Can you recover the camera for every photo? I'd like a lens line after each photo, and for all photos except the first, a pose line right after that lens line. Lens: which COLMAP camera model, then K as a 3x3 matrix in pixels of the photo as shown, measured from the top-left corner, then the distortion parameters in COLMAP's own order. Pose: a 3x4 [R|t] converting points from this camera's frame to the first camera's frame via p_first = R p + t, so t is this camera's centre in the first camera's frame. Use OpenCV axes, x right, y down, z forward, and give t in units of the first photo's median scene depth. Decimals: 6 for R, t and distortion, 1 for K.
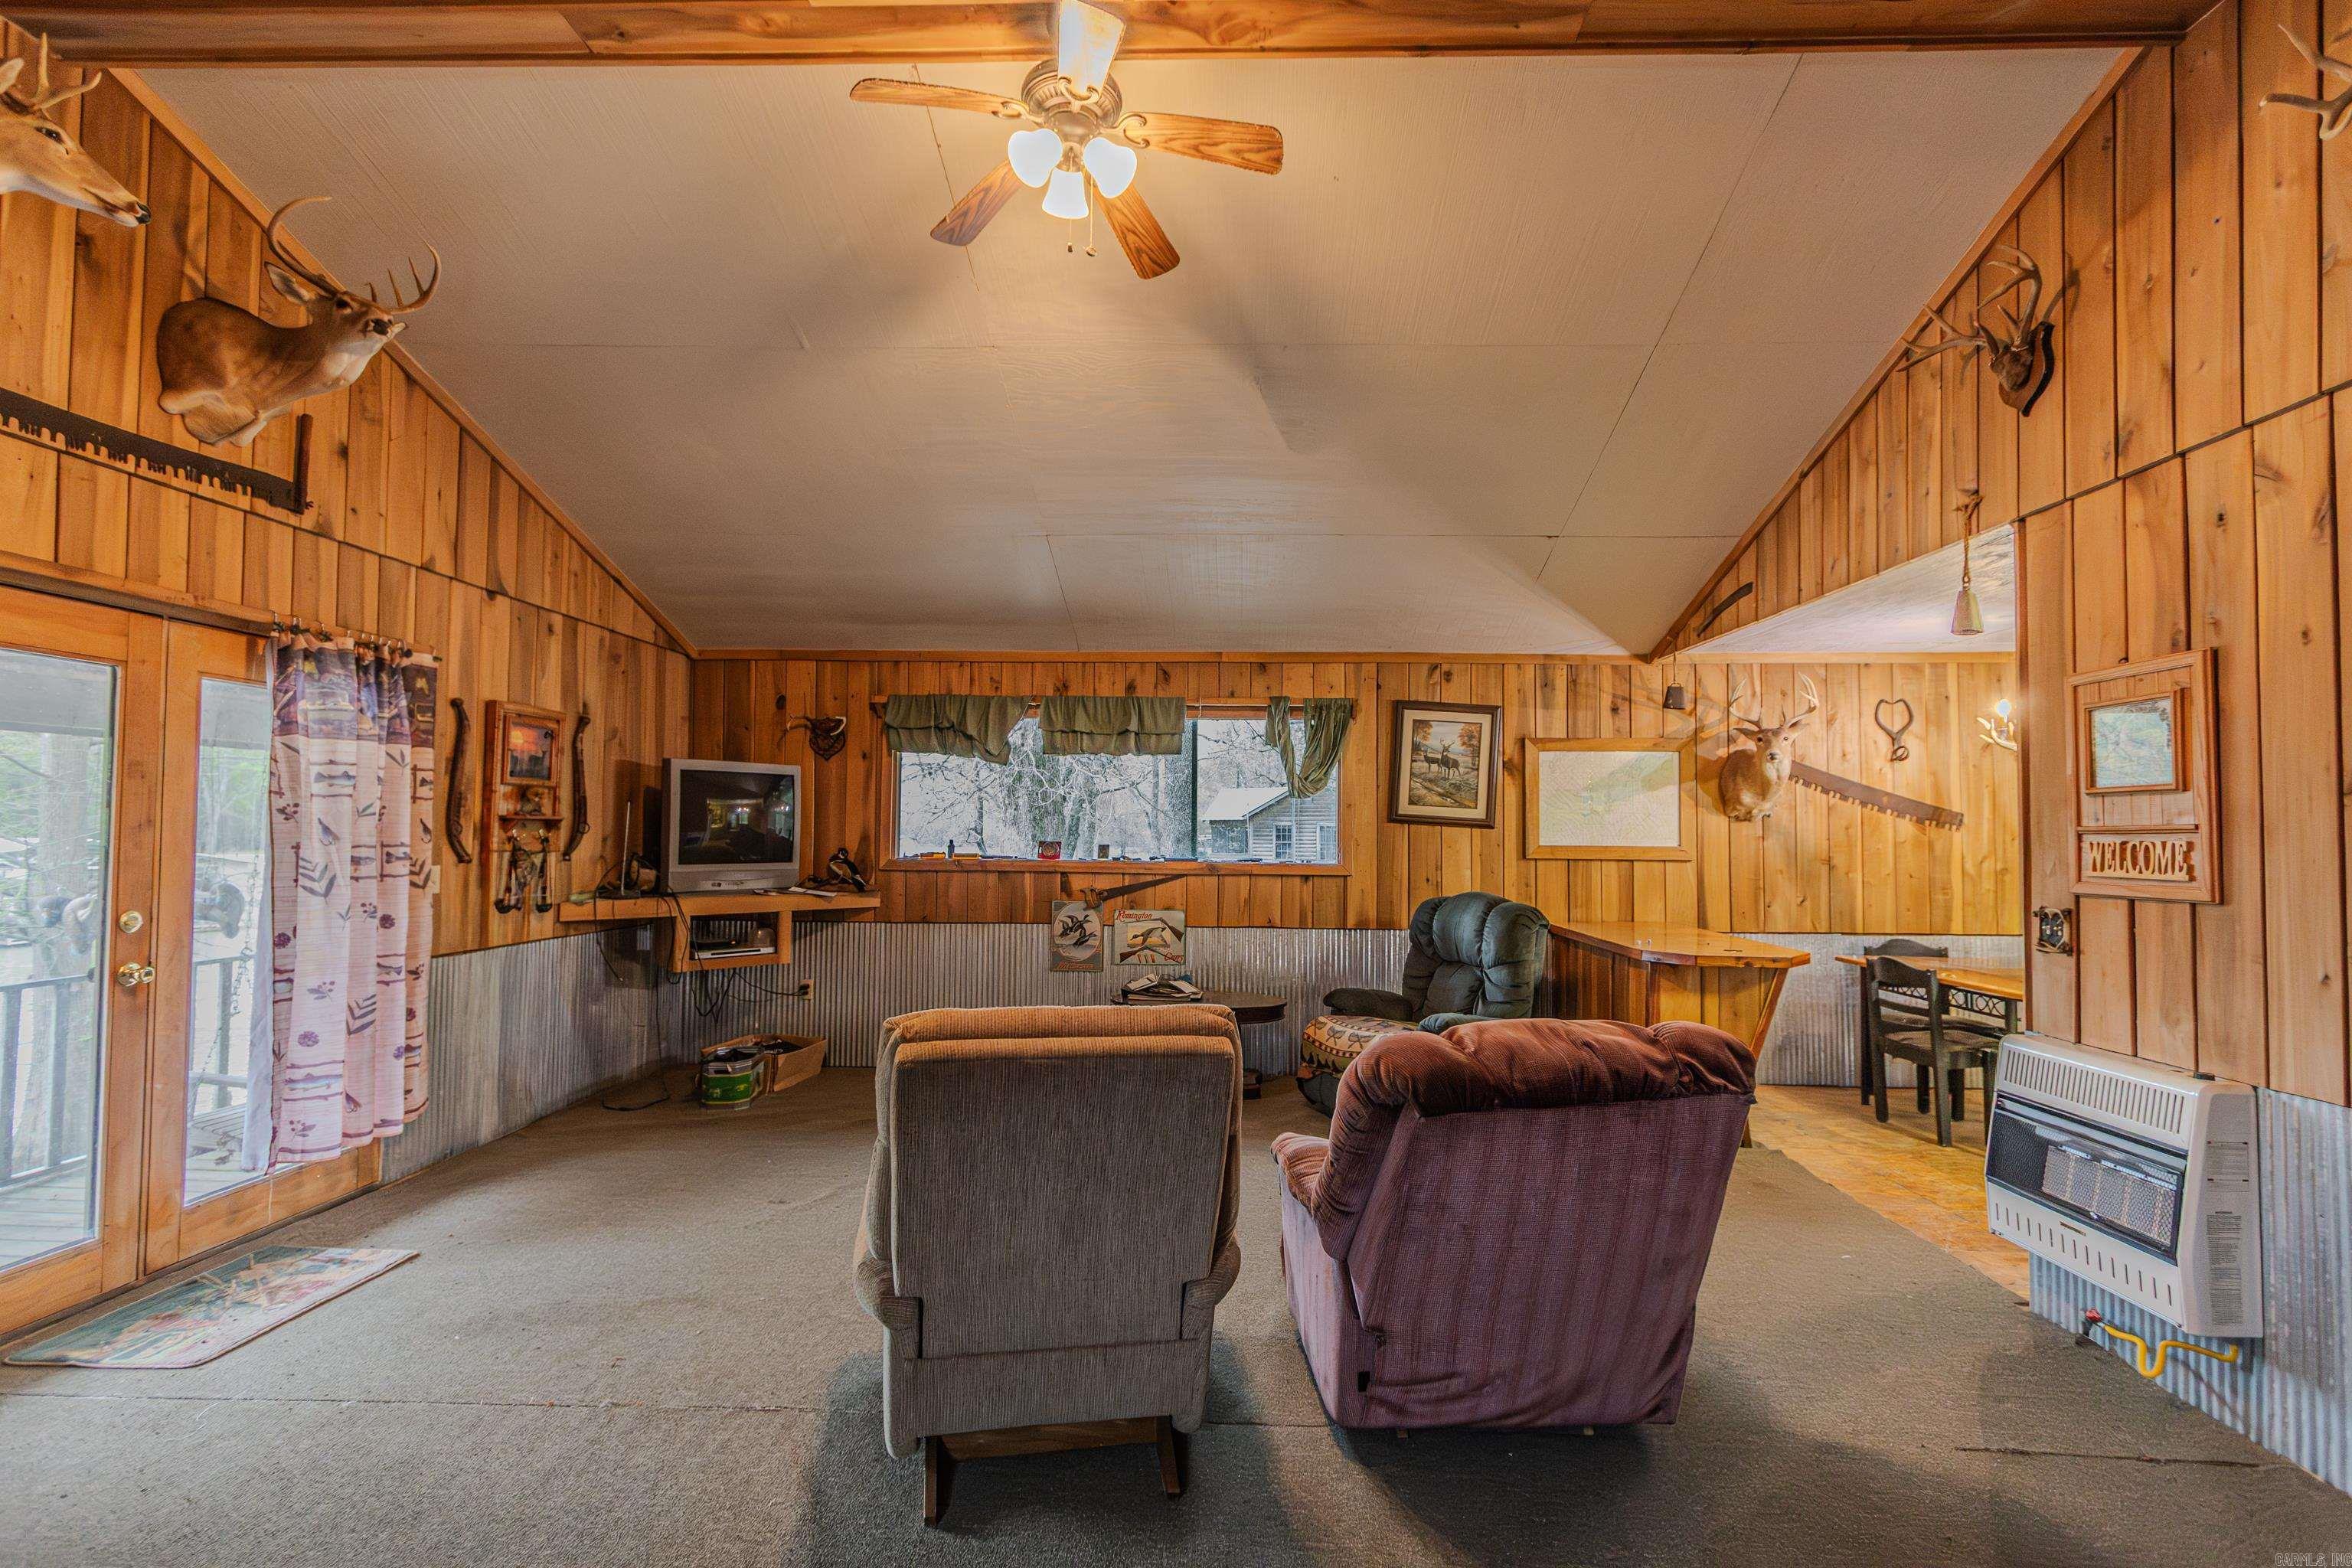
lens RADIAL K [[1070.5, 0, 1190.1], [0, 1070.5, 795.6], [0, 0, 1]] dist [0.001961, 0.000117]
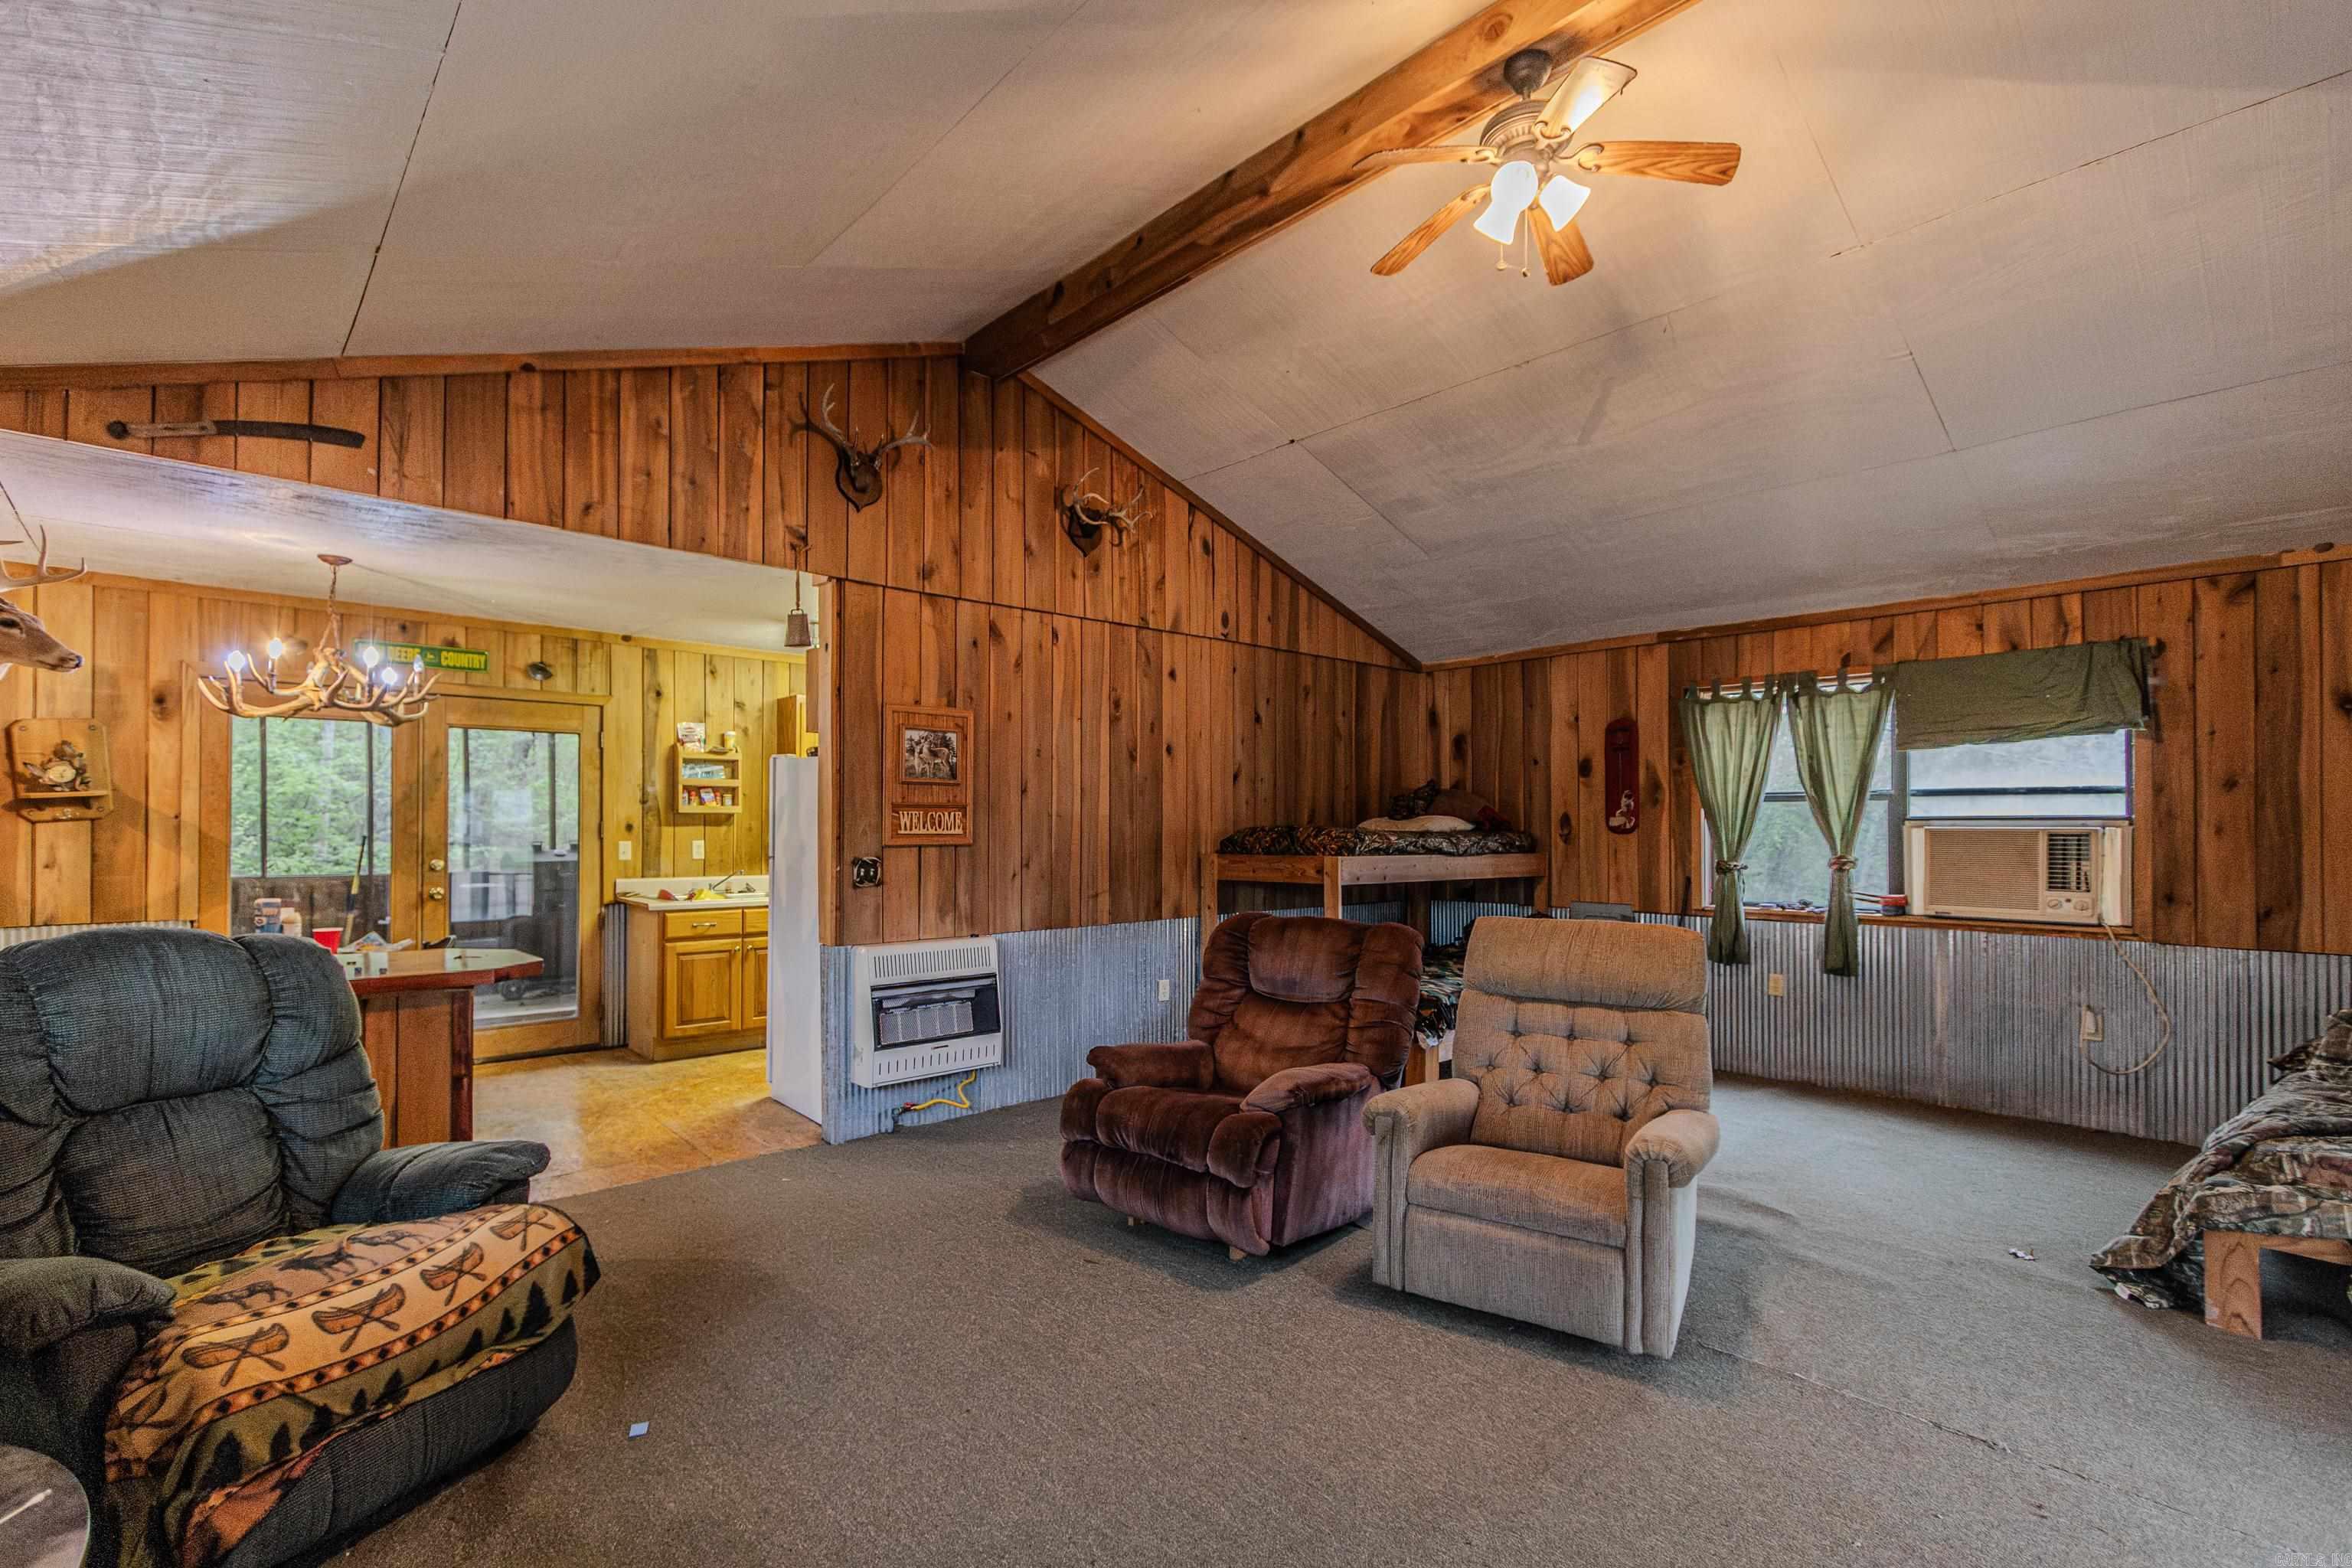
lens RADIAL K [[1093.8, 0, 1189.1], [0, 1093.8, 815.4], [0, 0, 1]] dist [0.000658, 0.000144]
pose [[-0.722482, -0.006190, 0.691362, -0.285703], [-0.036862, 0.998883, -0.029578, 0.039061], [-0.690407, -0.046854, -0.721903, 0.917329]]
